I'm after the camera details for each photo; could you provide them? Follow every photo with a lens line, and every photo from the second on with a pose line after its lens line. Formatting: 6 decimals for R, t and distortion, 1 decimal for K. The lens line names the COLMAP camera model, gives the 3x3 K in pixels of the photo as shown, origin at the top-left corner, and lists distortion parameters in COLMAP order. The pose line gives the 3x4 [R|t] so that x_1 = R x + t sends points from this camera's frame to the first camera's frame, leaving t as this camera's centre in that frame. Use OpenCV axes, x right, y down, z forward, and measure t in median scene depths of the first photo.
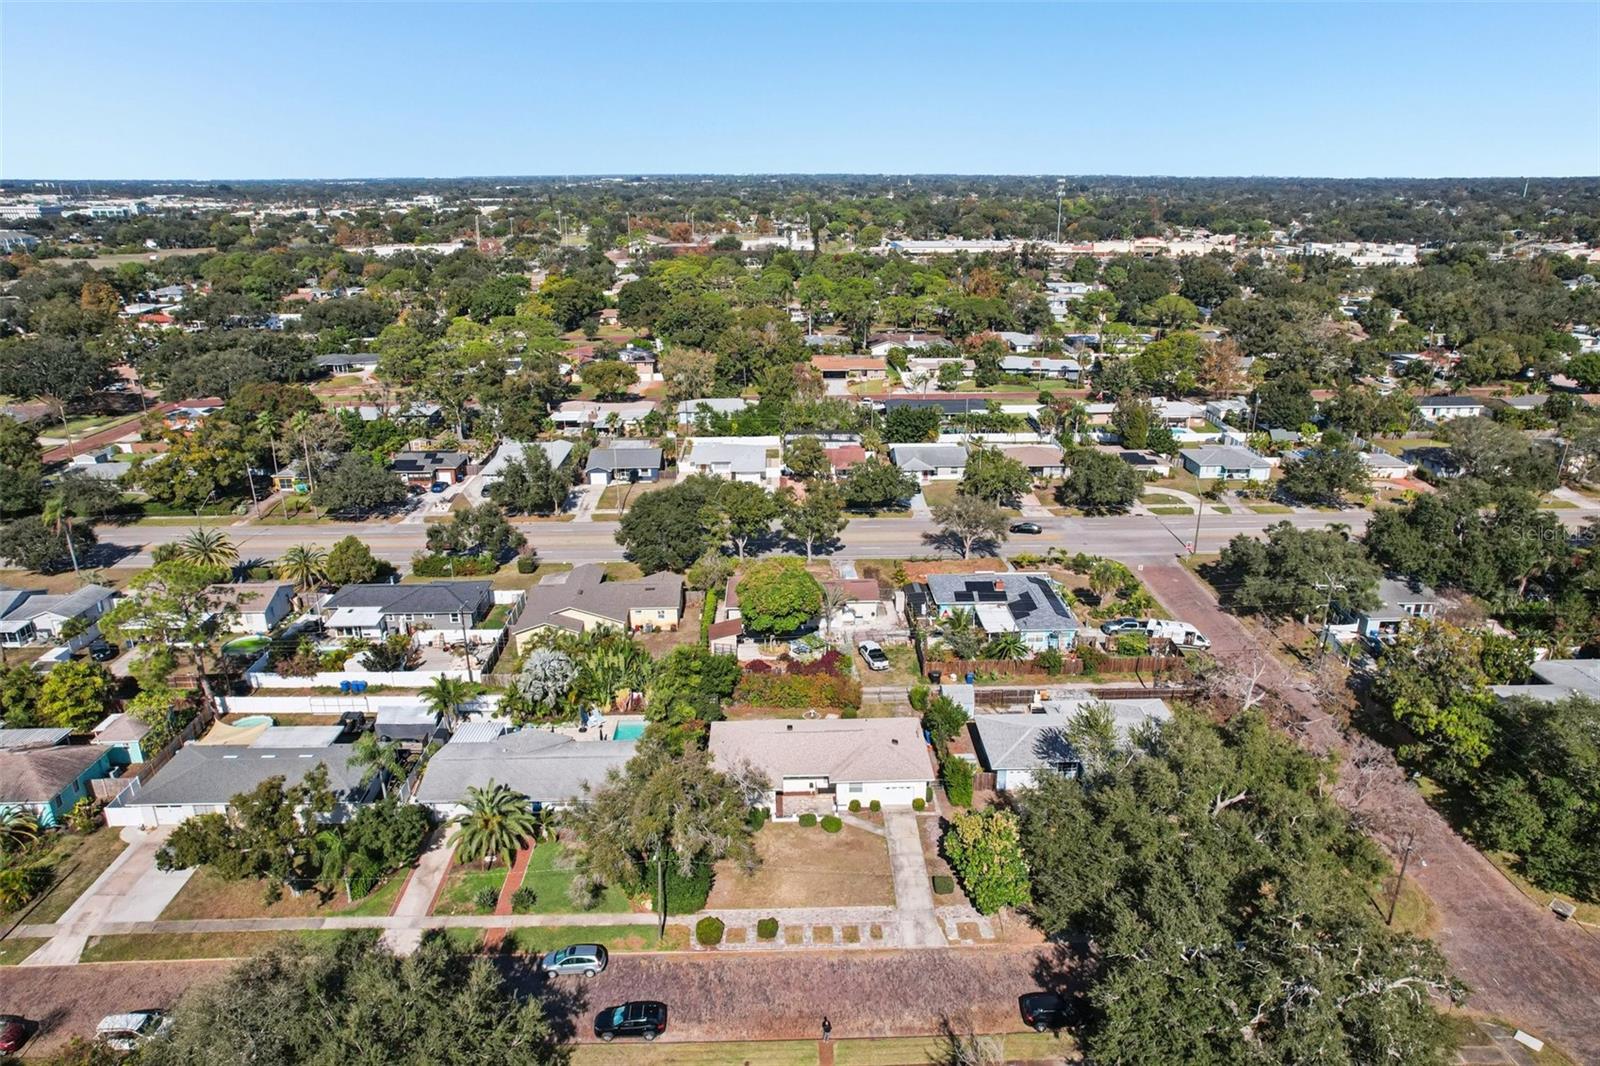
lens RADIAL K [[1034.3, 0, 808.5], [0, 1034.3, 533.2], [0, 0, 1]] dist [-0.067967, 0.059386]
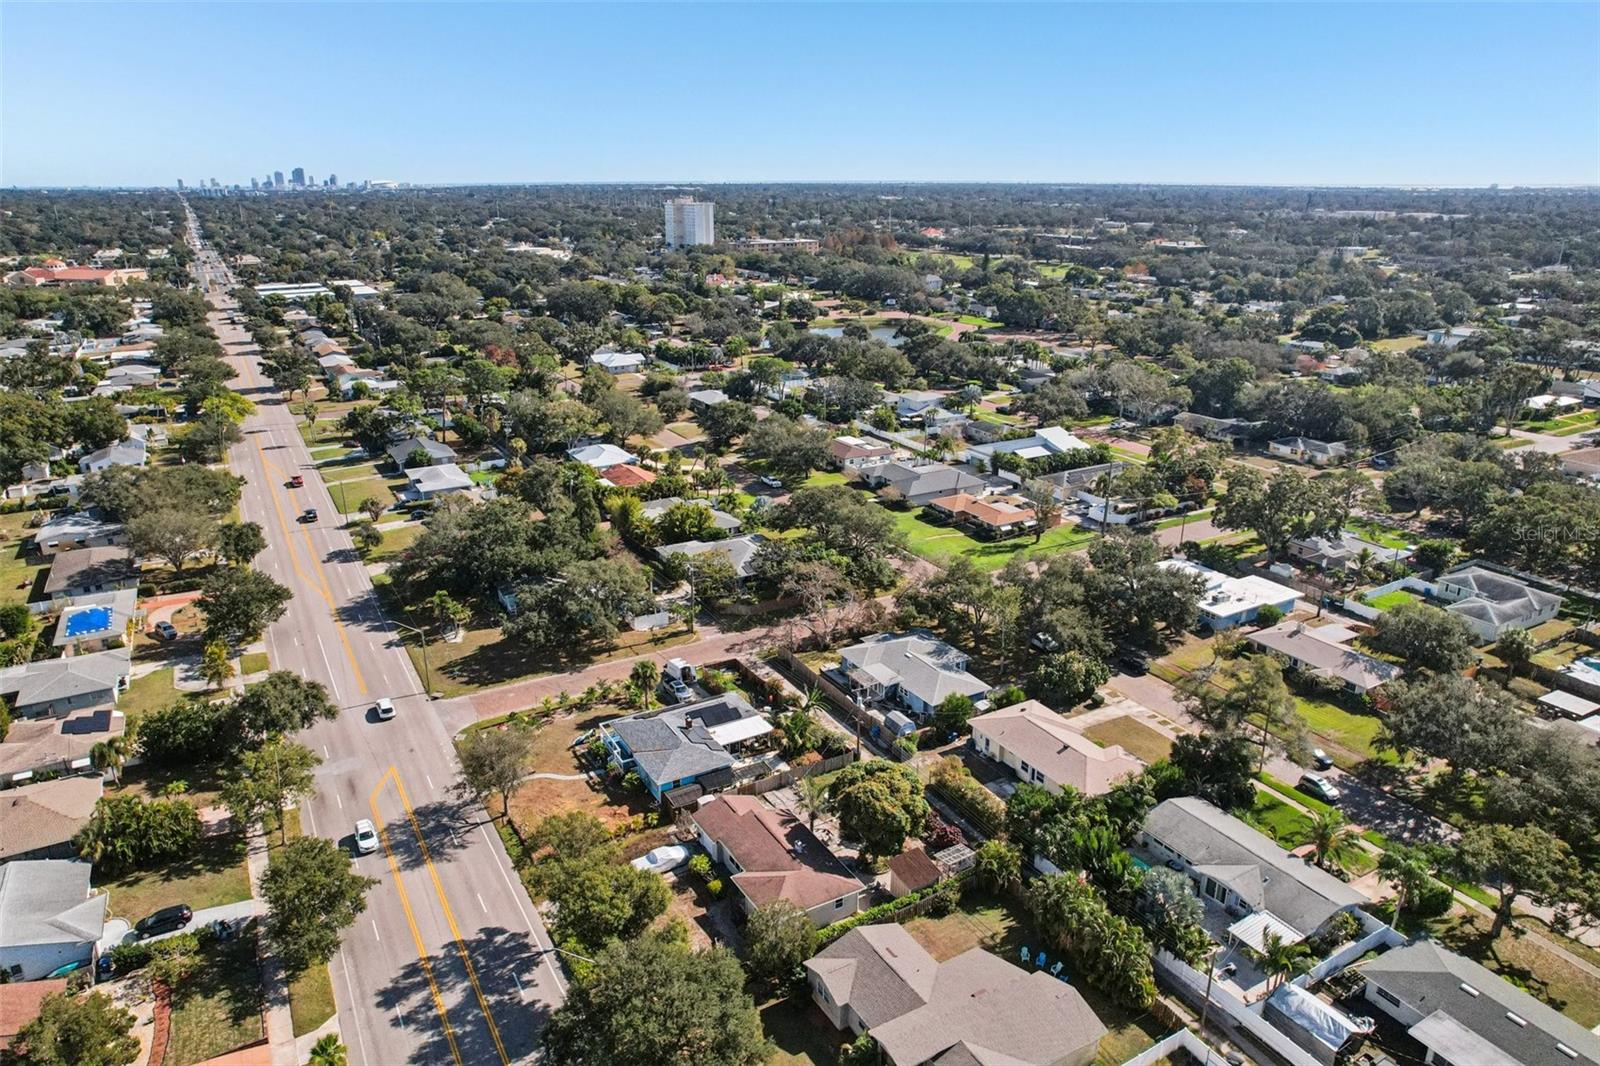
lens RADIAL K [[1046.7, 0, 797.4], [0, 1046.7, 533.7], [0, 0, 1]] dist [-0.065119, 0.053851]
pose [[-0.471311, -0.280692, 0.836109, -0.571066], [0.296301, 0.842512, 0.449865, -0.463076], [-0.830706, 0.459766, -0.313916, 1.060980]]
